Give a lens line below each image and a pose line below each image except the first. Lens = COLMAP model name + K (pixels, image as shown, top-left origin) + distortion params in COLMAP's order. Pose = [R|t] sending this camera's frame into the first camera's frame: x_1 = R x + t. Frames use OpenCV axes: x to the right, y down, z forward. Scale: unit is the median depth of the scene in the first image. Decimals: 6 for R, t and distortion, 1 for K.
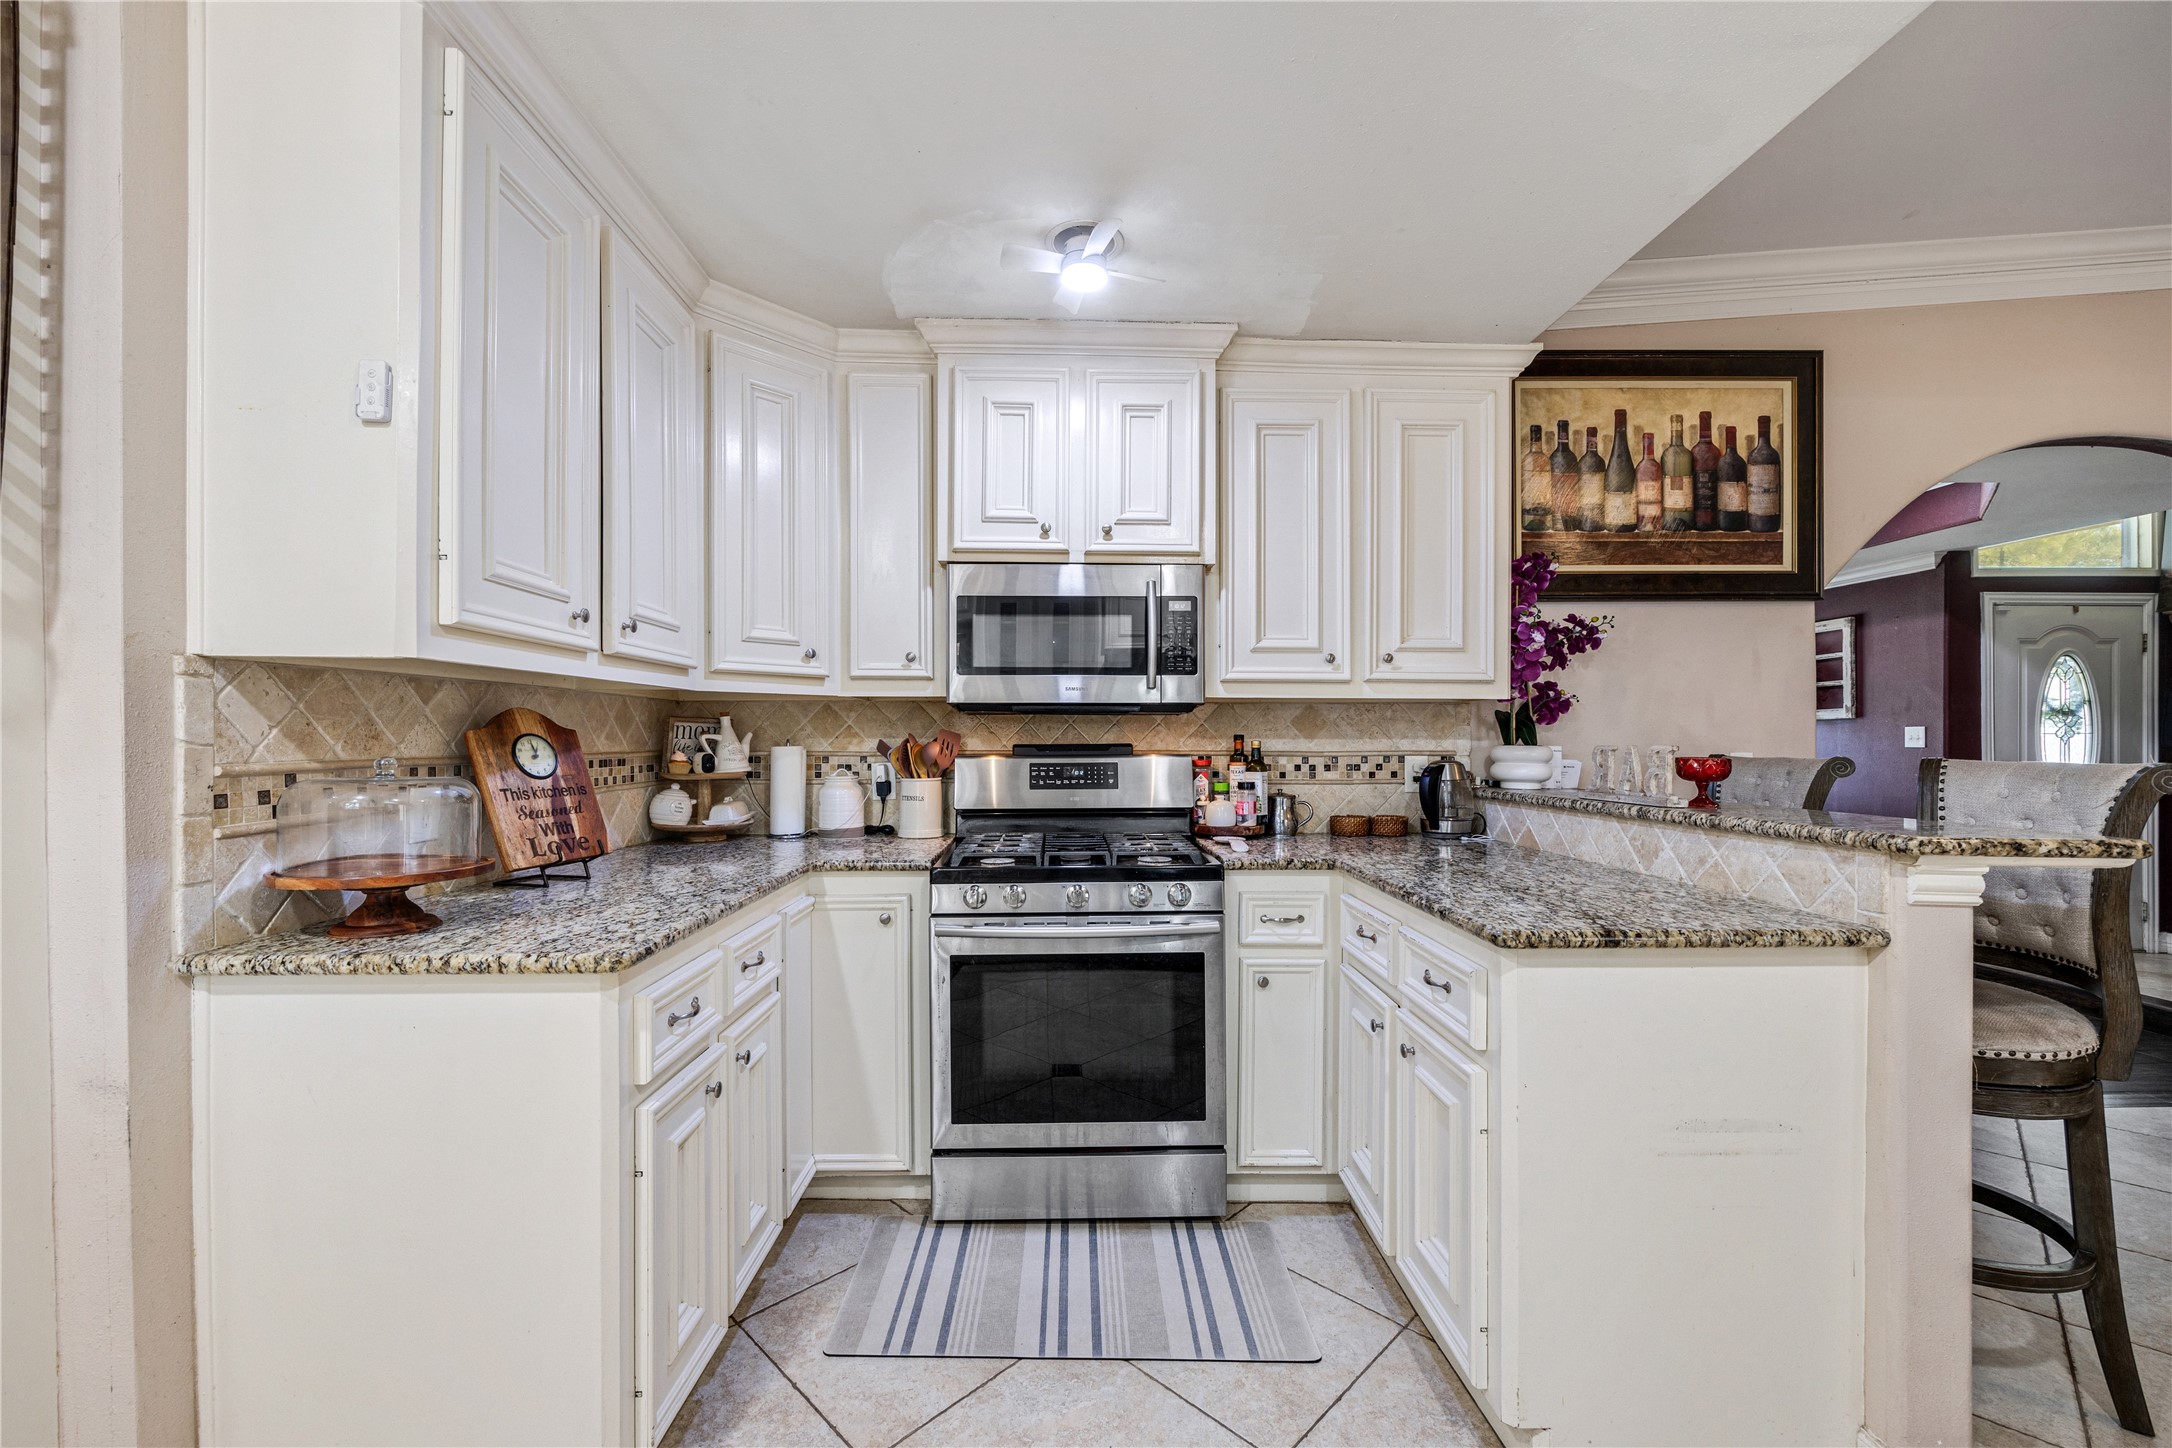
lens RADIAL K [[872.0, 0, 1072.9], [0, 872.0, 737.4], [0, 0, 1]] dist [-0.003963, 0.000182]
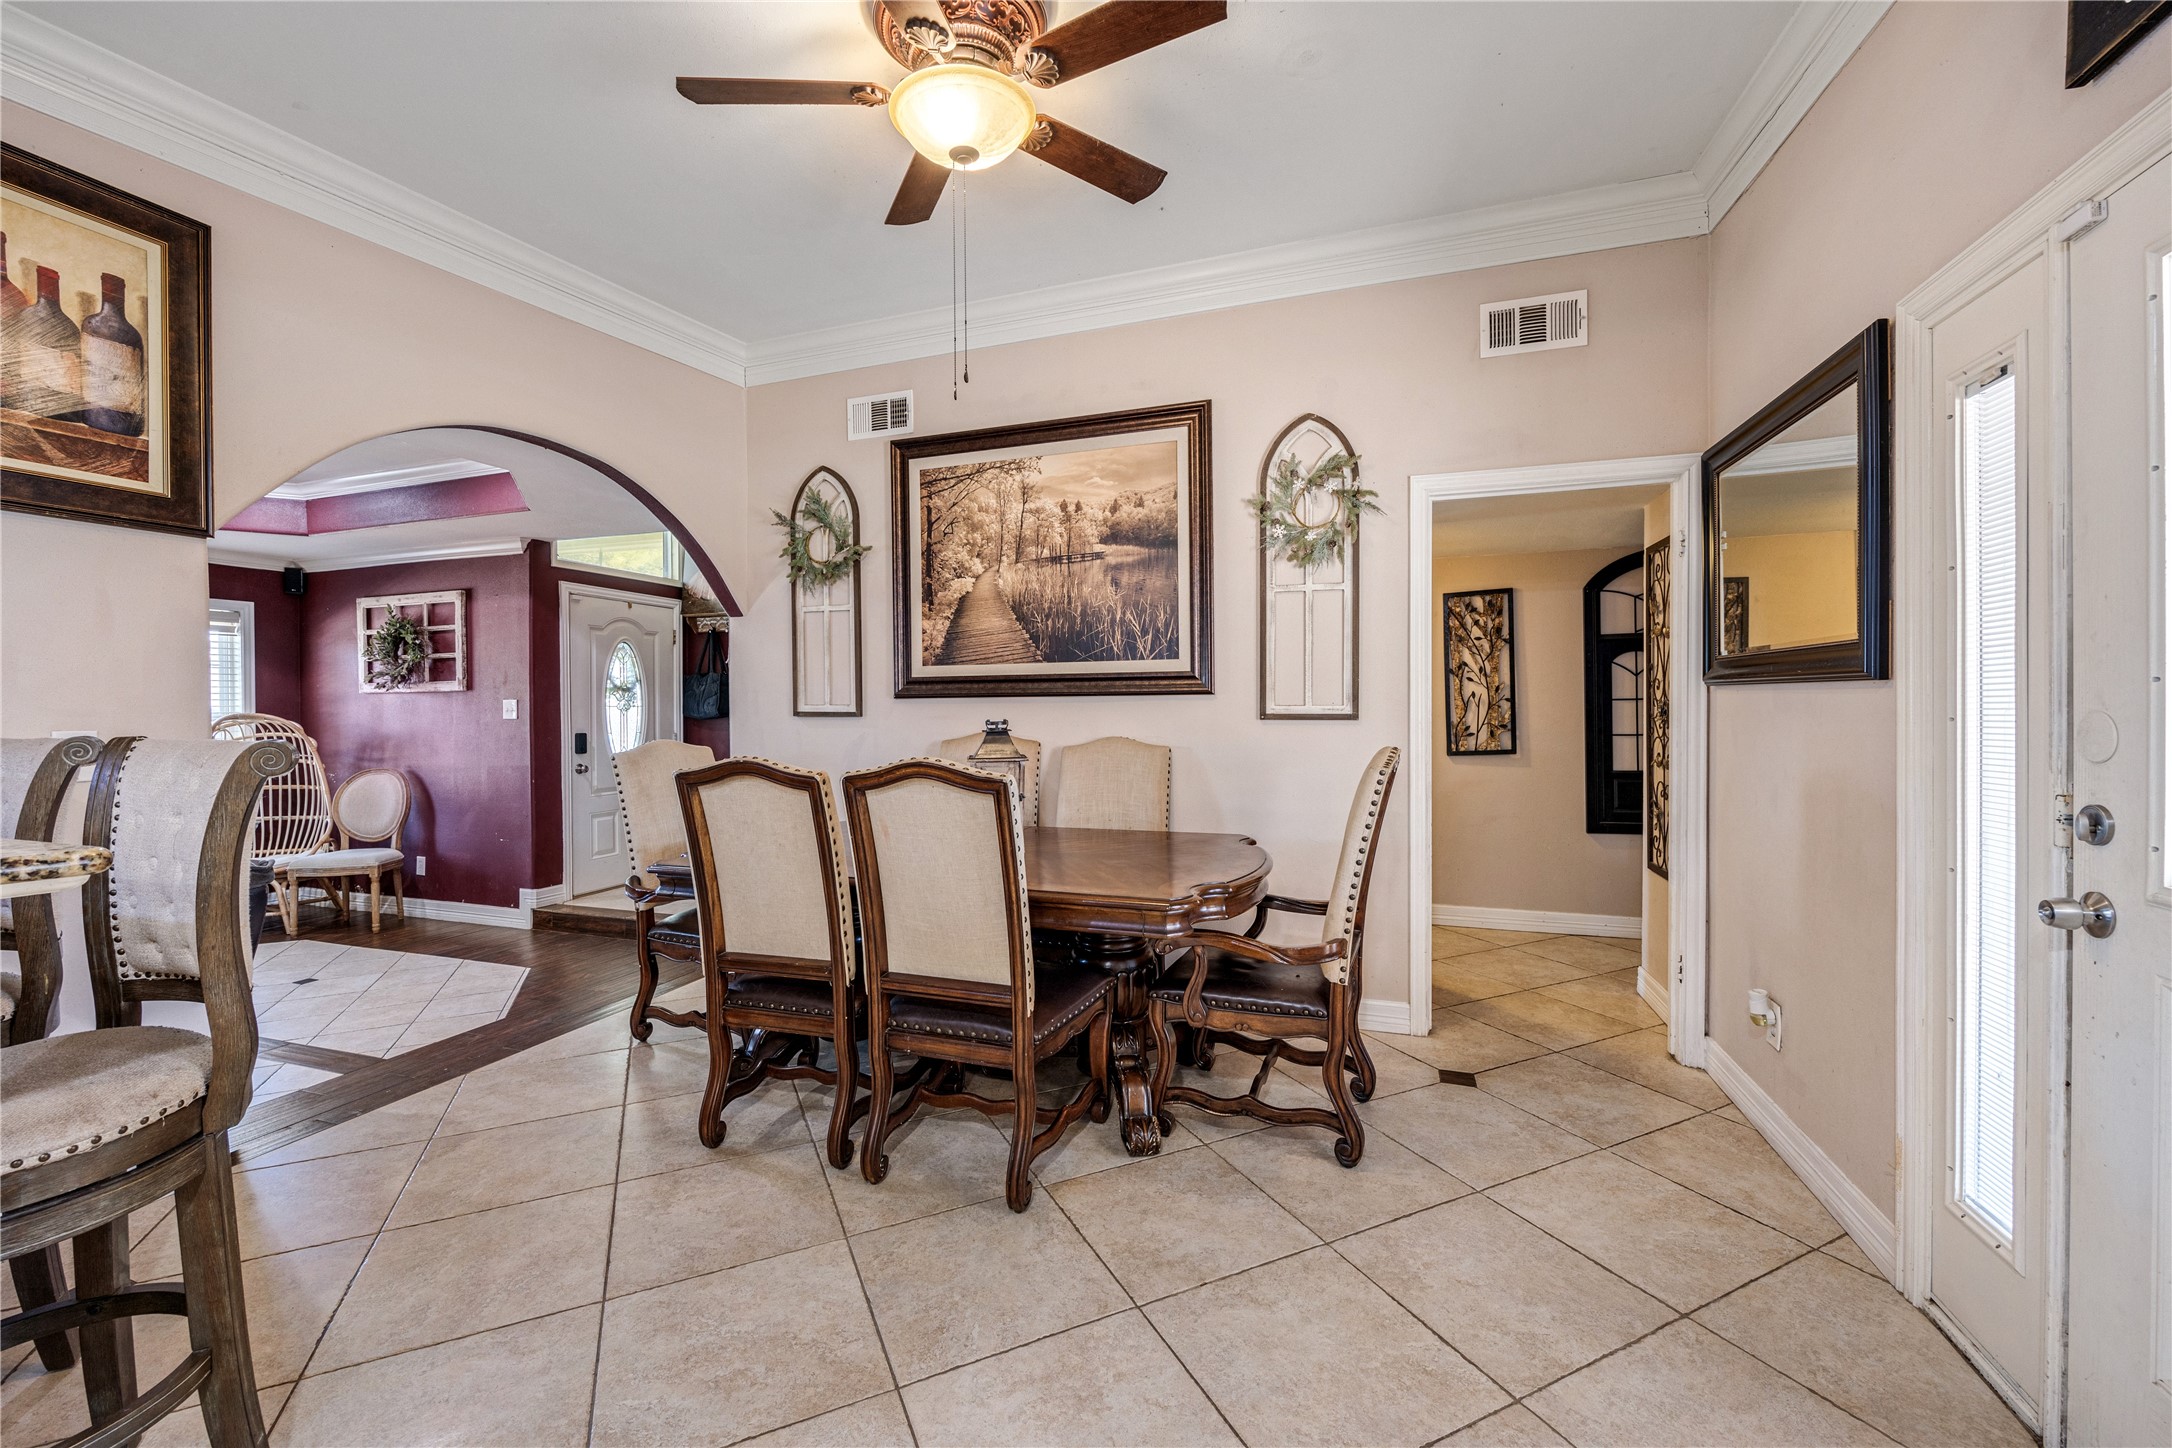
lens RADIAL K [[872.0, 0, 1071.0], [0, 872.0, 716.2], [0, 0, 1]] dist [-0.003963, 0.000182]
pose [[0.344316, -0.009196, 0.938809, 0.431497], [0.002276, 0.999957, 0.008960, 0.000264], [-0.938851, -0.000949, 0.344323, -0.020835]]
